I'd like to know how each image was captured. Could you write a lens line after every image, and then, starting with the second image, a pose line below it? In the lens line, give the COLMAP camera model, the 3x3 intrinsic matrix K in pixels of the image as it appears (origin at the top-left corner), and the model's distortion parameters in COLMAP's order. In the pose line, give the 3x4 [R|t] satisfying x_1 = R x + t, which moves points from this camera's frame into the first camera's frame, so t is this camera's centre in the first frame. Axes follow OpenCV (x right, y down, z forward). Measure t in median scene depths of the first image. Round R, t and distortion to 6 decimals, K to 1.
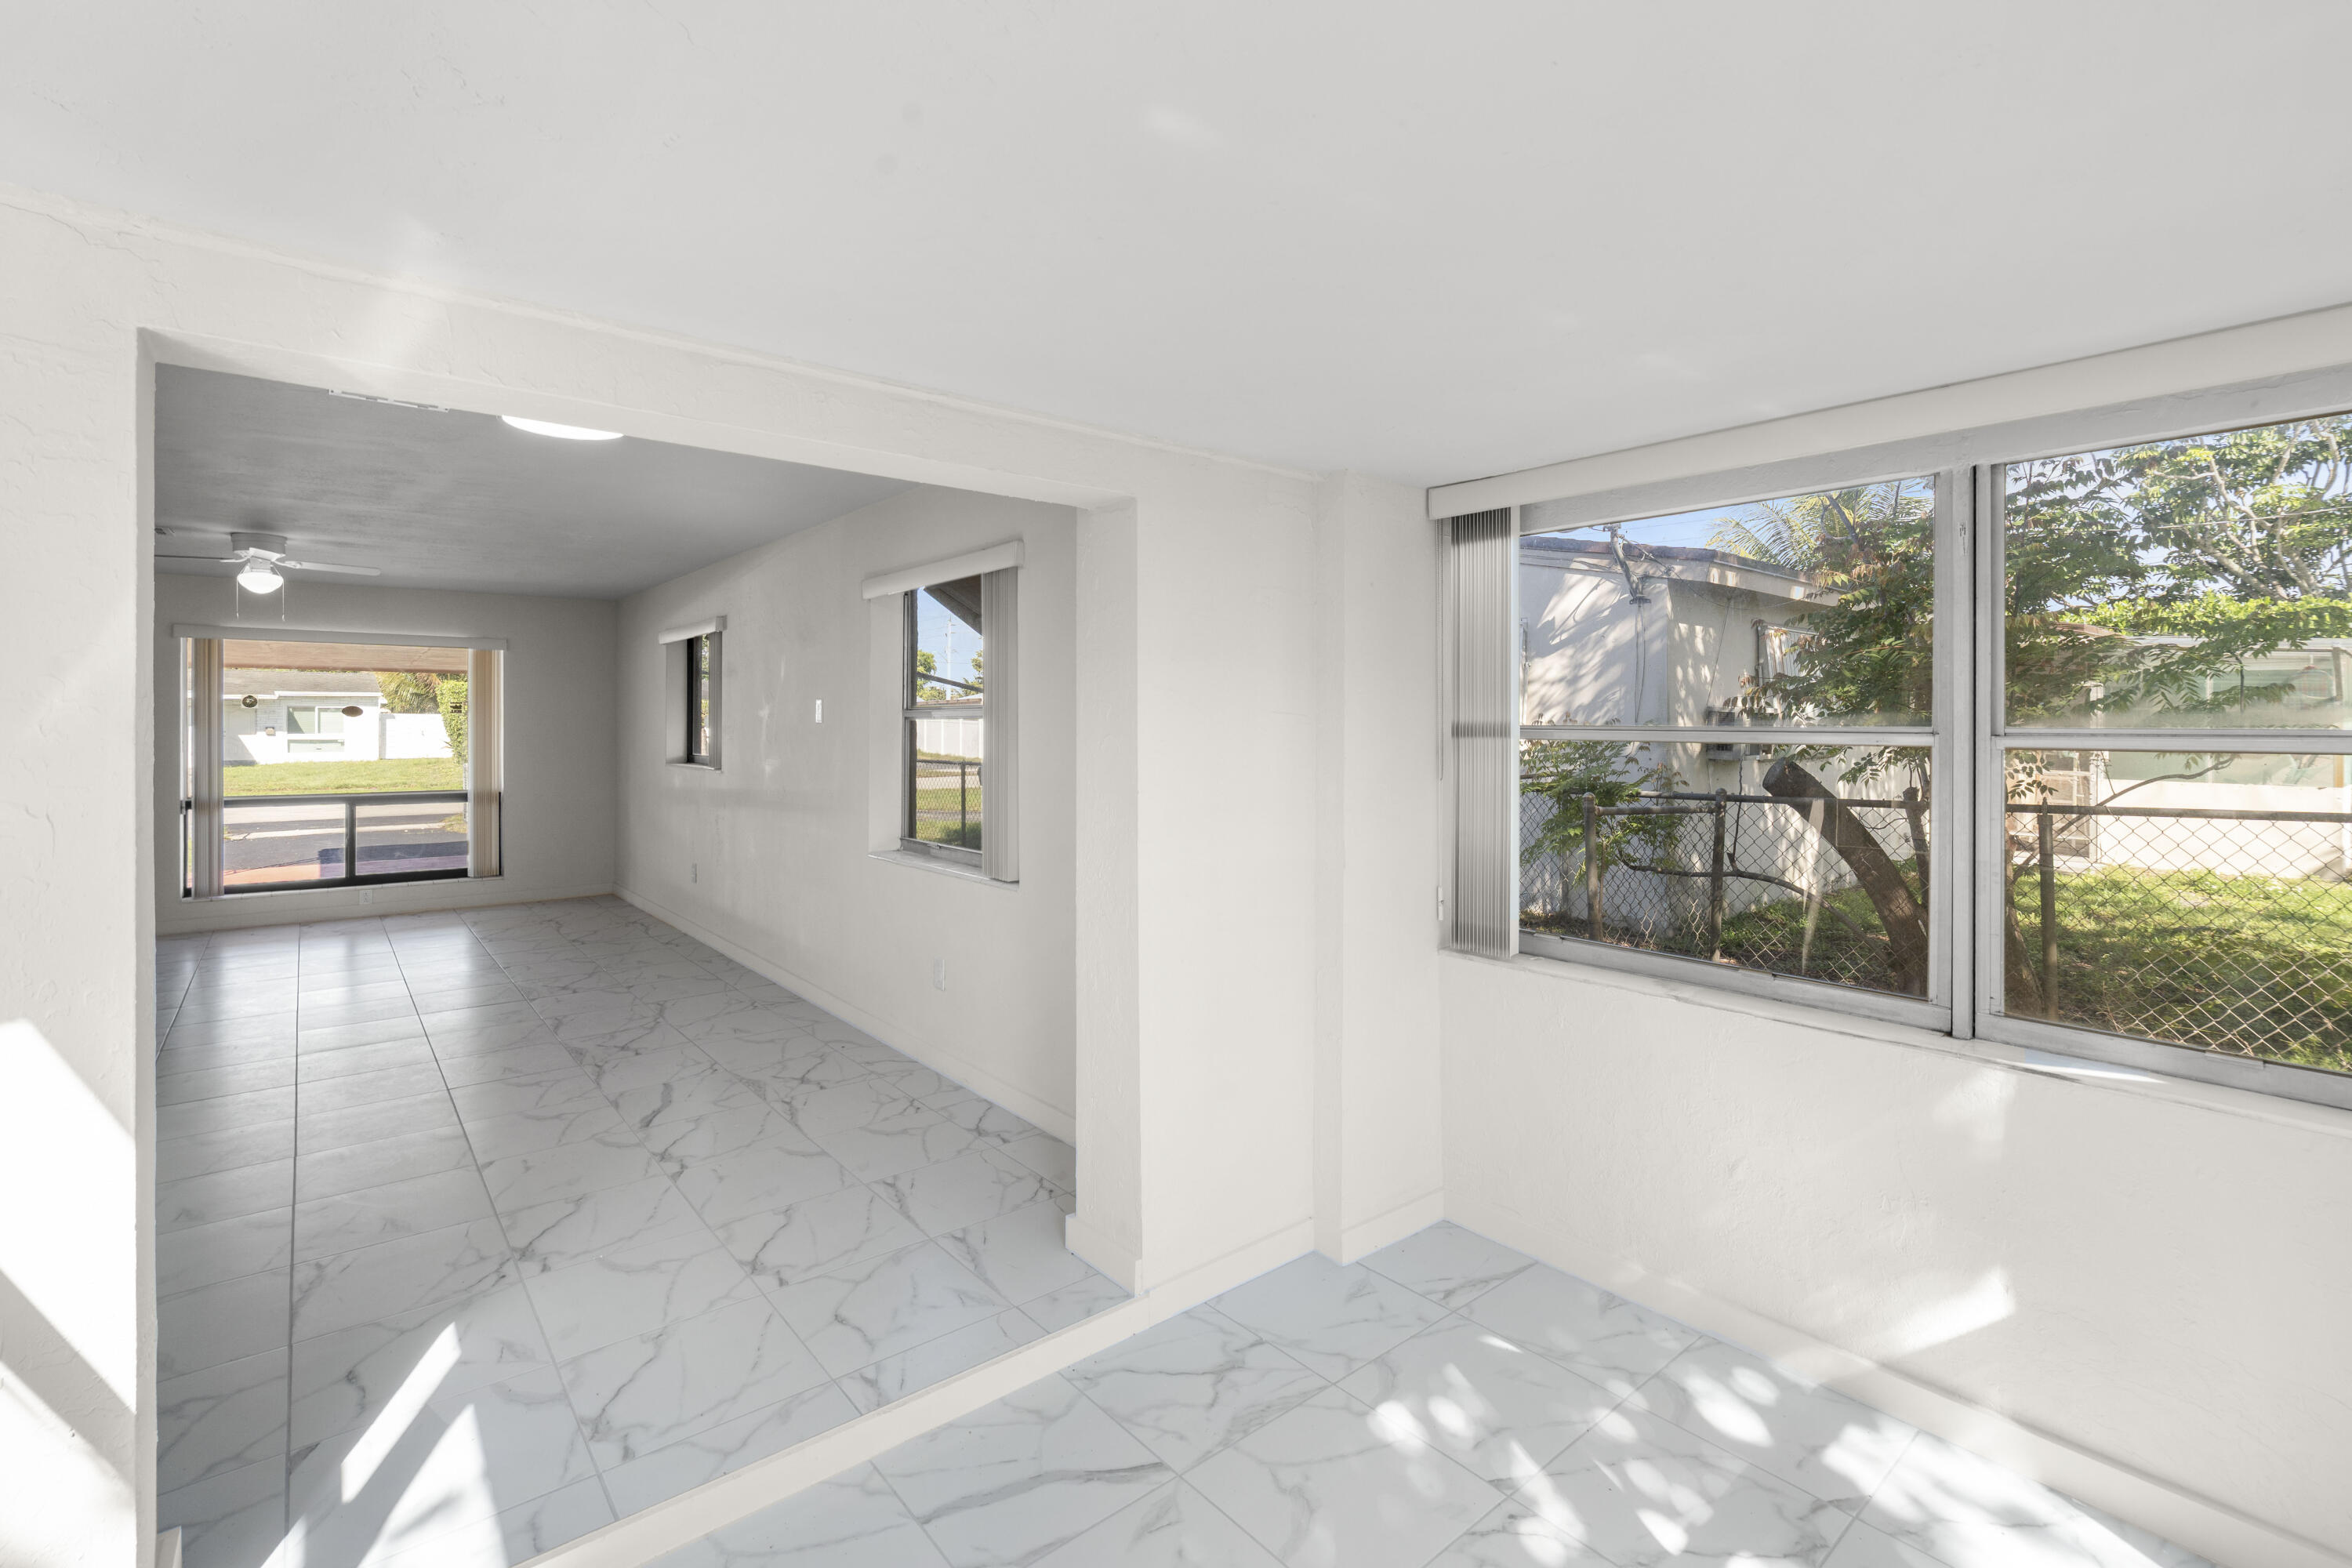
lens RADIAL K [[1078.1, 0, 1180.5], [0, 1078.1, 727.1], [0, 0, 1]] dist [0.001564, 0.000436]
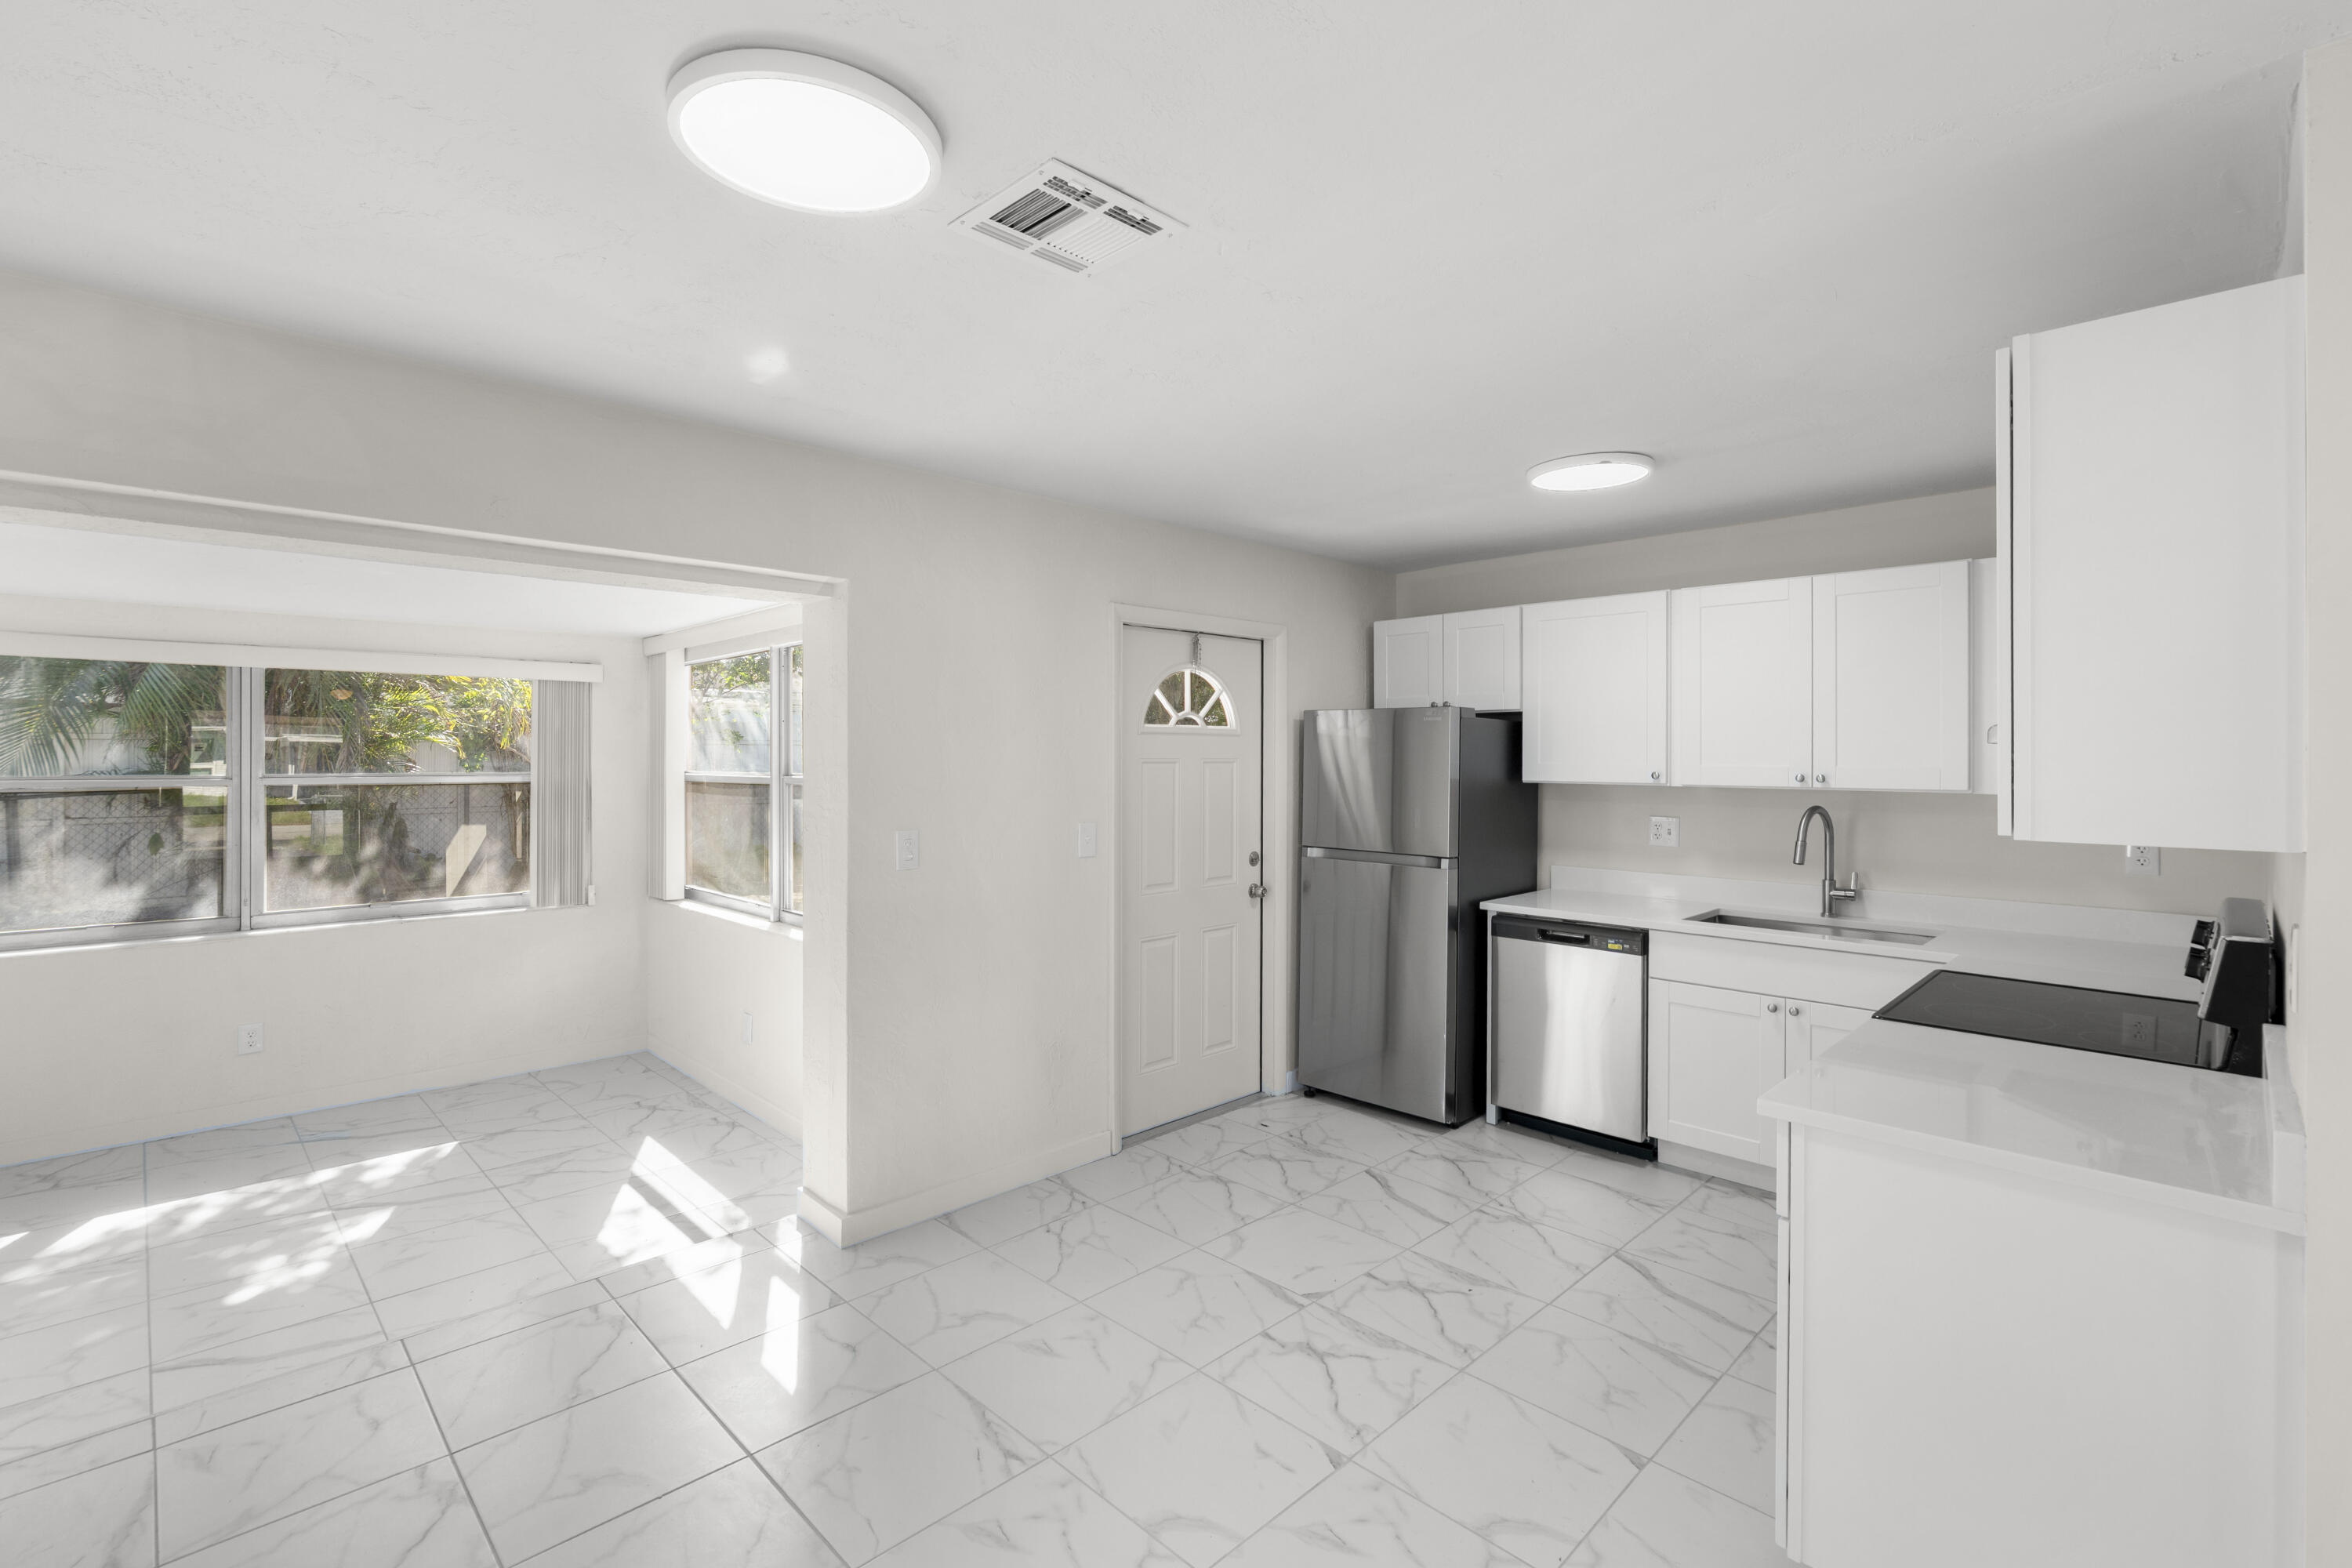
lens RADIAL K [[1052.1, 0, 1176.0], [0, 1052.1, 760.2], [0, 0, 1]] dist [0.000003, 0.000527]
pose [[-0.995677, 0.002239, -0.092859, -0.278826], [0.001644, 0.999978, 0.006486, -0.014113], [0.092871, 0.006305, -0.995658, 0.596907]]
